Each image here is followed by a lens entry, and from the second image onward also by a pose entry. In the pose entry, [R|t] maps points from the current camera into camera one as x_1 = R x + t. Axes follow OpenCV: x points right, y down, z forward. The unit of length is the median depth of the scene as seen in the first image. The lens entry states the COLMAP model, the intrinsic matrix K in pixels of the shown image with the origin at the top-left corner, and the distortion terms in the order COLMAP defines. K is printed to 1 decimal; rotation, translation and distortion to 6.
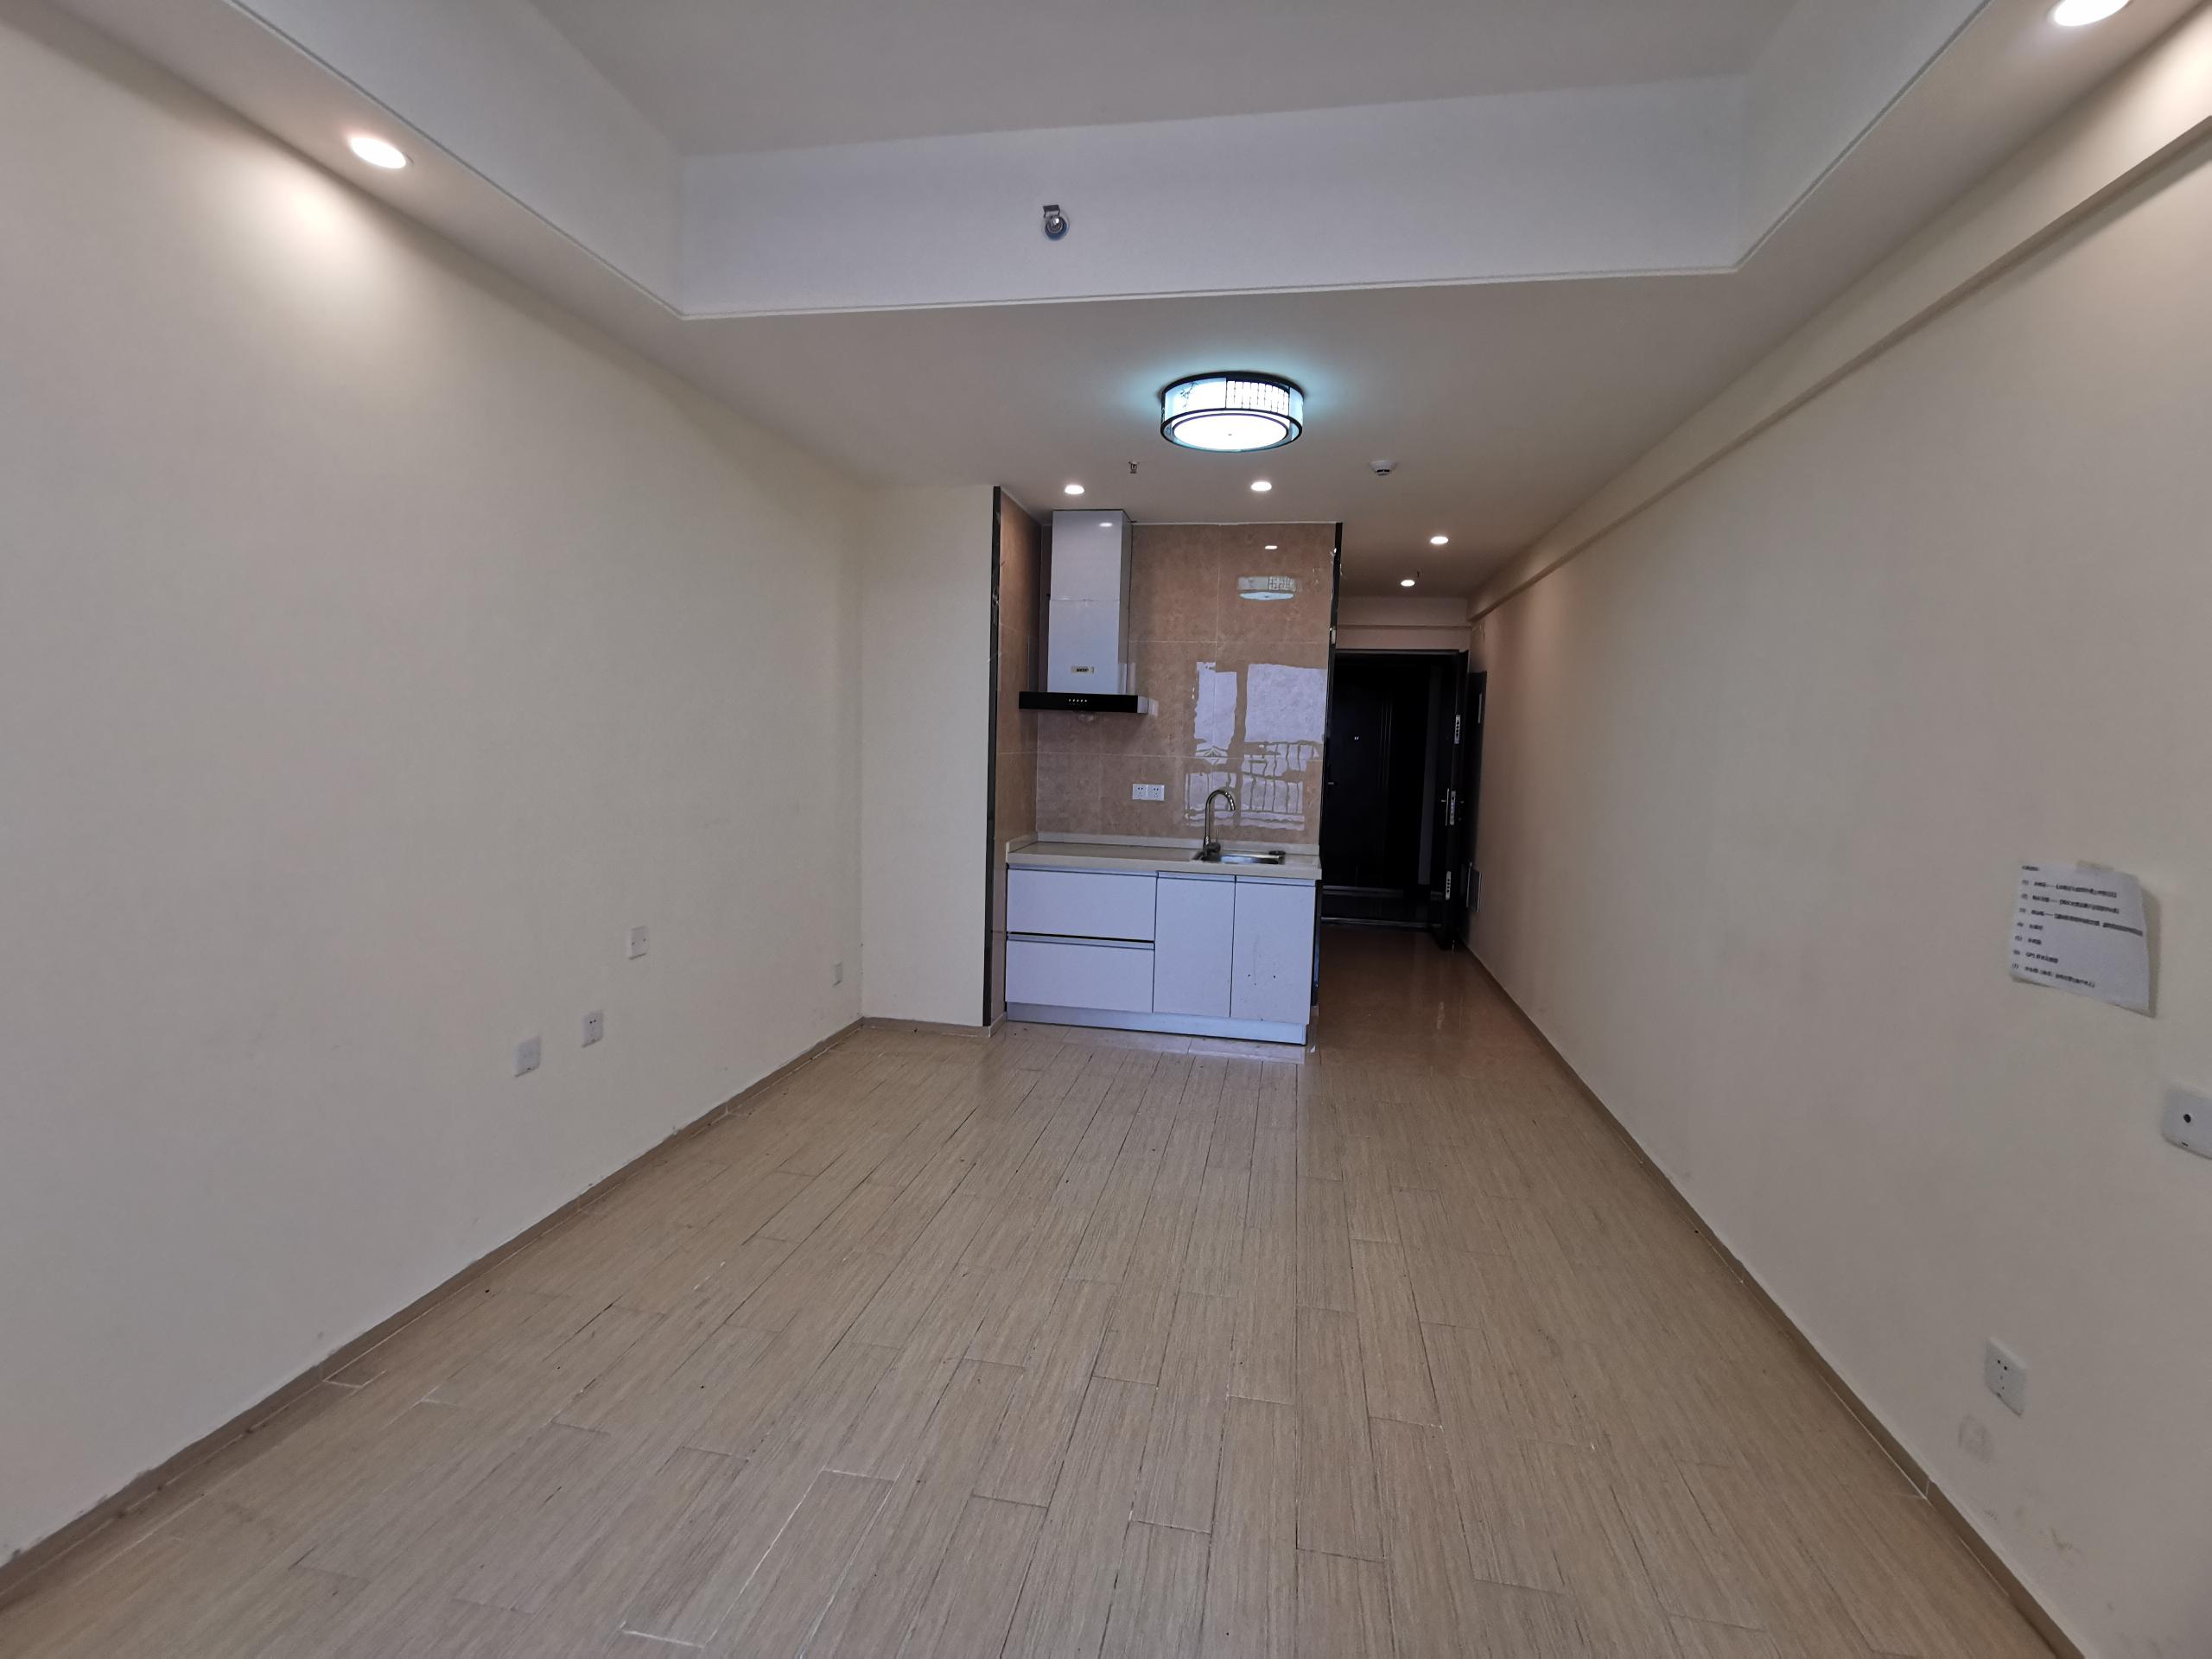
lens RADIAL K [[1023.2, 0, 1106.0], [0, 1023.2, 829.5], [0, 0, 1]] dist [0.022216, 0.000125]
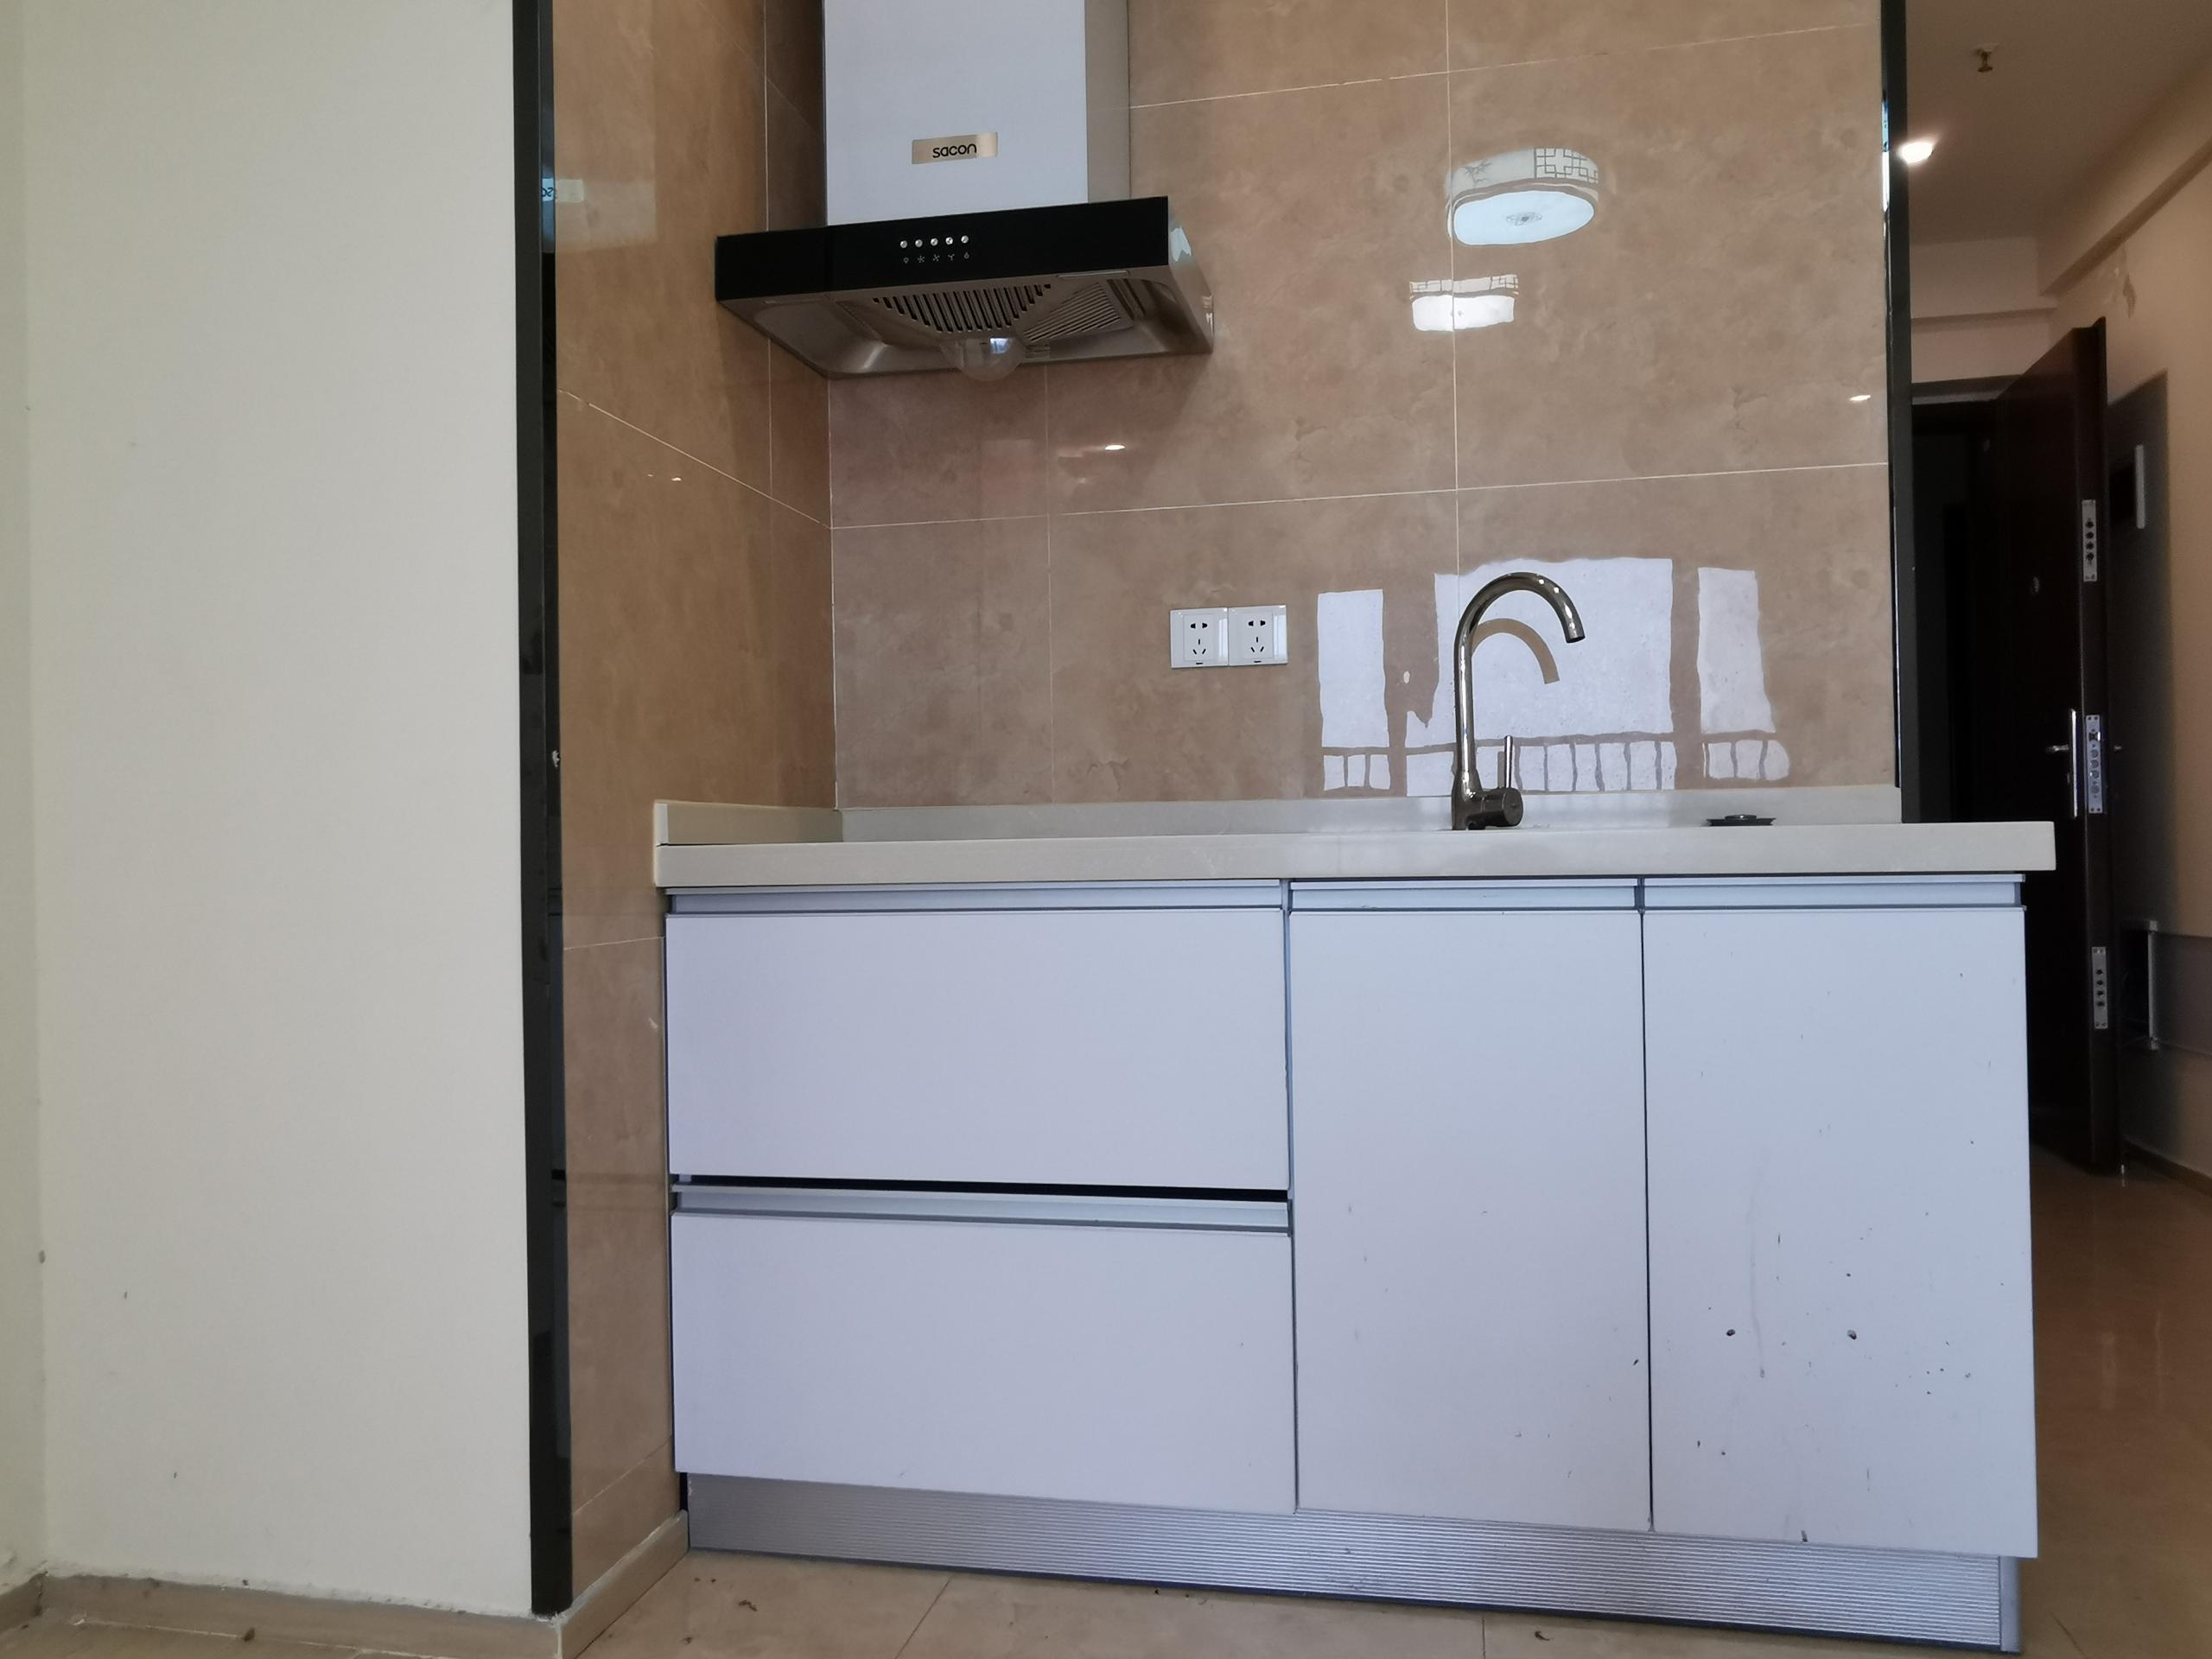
lens RADIAL K [[1592.1, 0, 1106.0], [0, 1592.1, 829.5], [0, 0, 1]] dist [-0.001700, 0.000563]
pose [[0.998593, -0.045255, -0.027657, 0.019057], [0.042011, 0.993227, -0.108328, 0.062986], [0.032372, 0.107013, 0.993730, 0.611939]]
